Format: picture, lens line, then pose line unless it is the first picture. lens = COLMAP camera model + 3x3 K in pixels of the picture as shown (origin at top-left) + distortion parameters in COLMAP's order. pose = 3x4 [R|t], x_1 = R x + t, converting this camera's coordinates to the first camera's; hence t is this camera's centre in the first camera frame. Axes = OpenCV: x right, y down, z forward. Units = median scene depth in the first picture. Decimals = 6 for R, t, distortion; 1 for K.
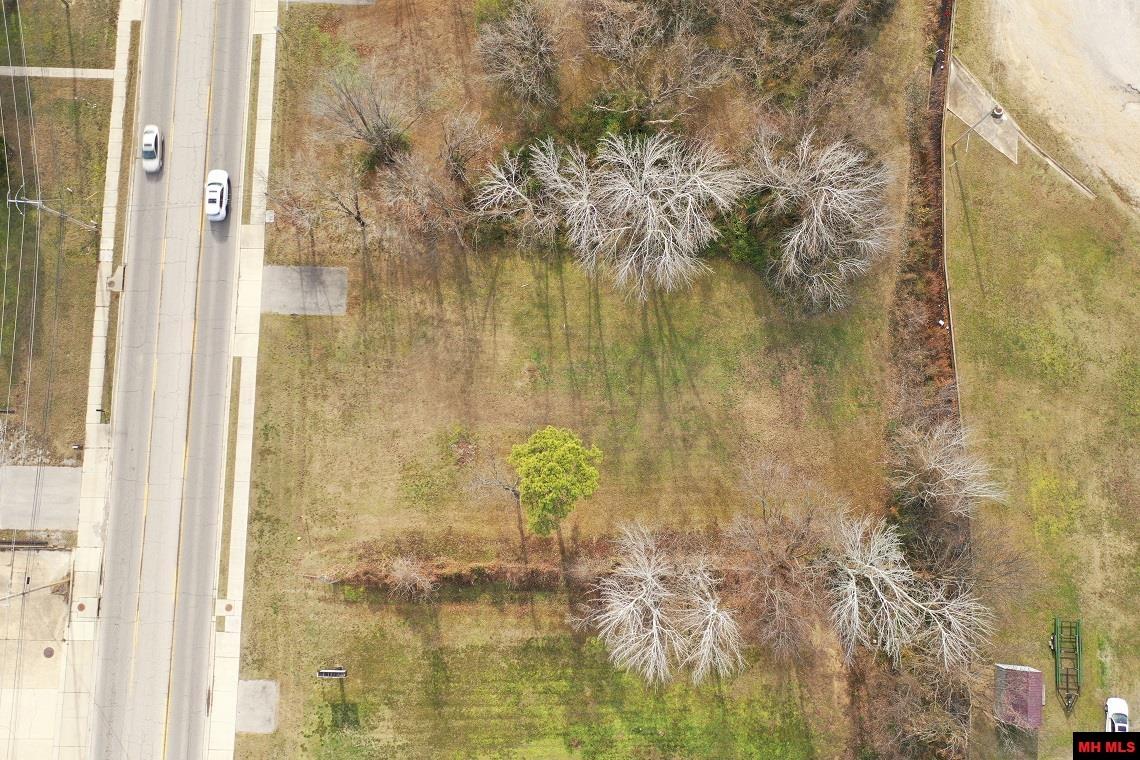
lens RADIAL K [[898.9, 0, 567.2], [0, 898.9, 379.9], [0, 0, 1]] dist [0.002823, 0.000149]
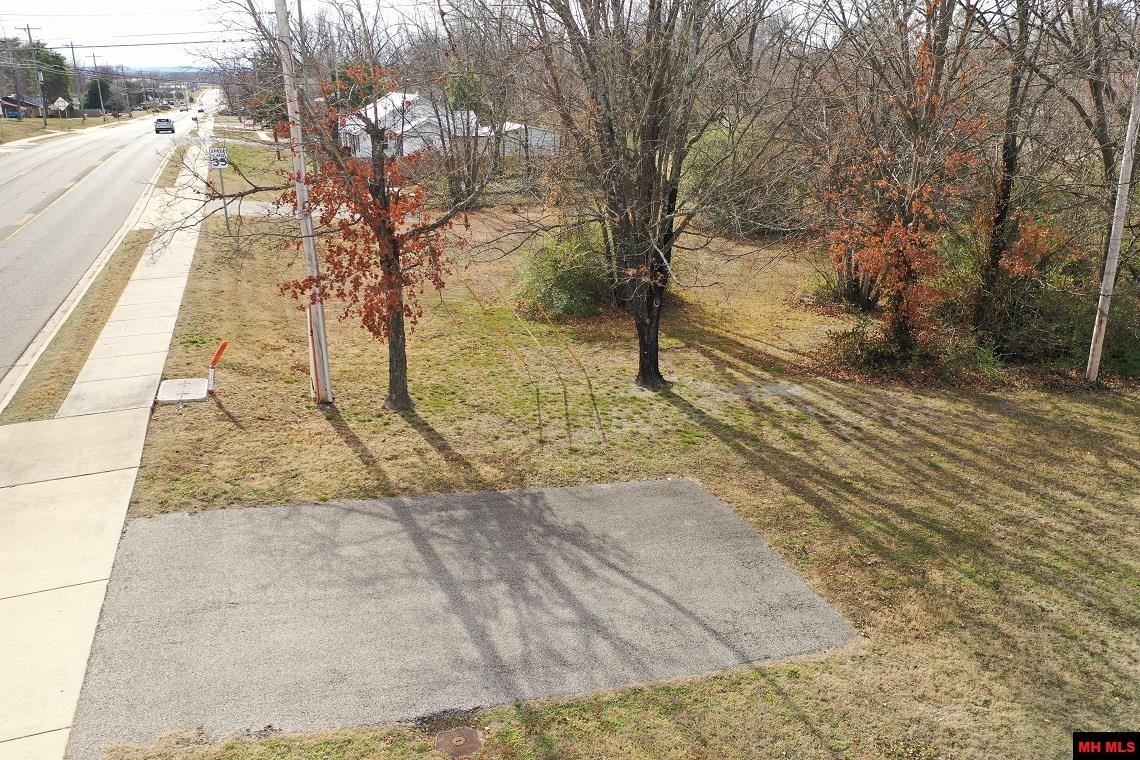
lens RADIAL K [[898.9, 0, 567.2], [0, 898.9, 379.9], [0, 0, 1]] dist [0.002823, 0.000149]
pose [[0.941283, -0.098716, 0.322863, -0.316291], [0.333628, 0.418542, -0.844698, -0.001401], [-0.051747, 0.902817, 0.426901, 0.917451]]
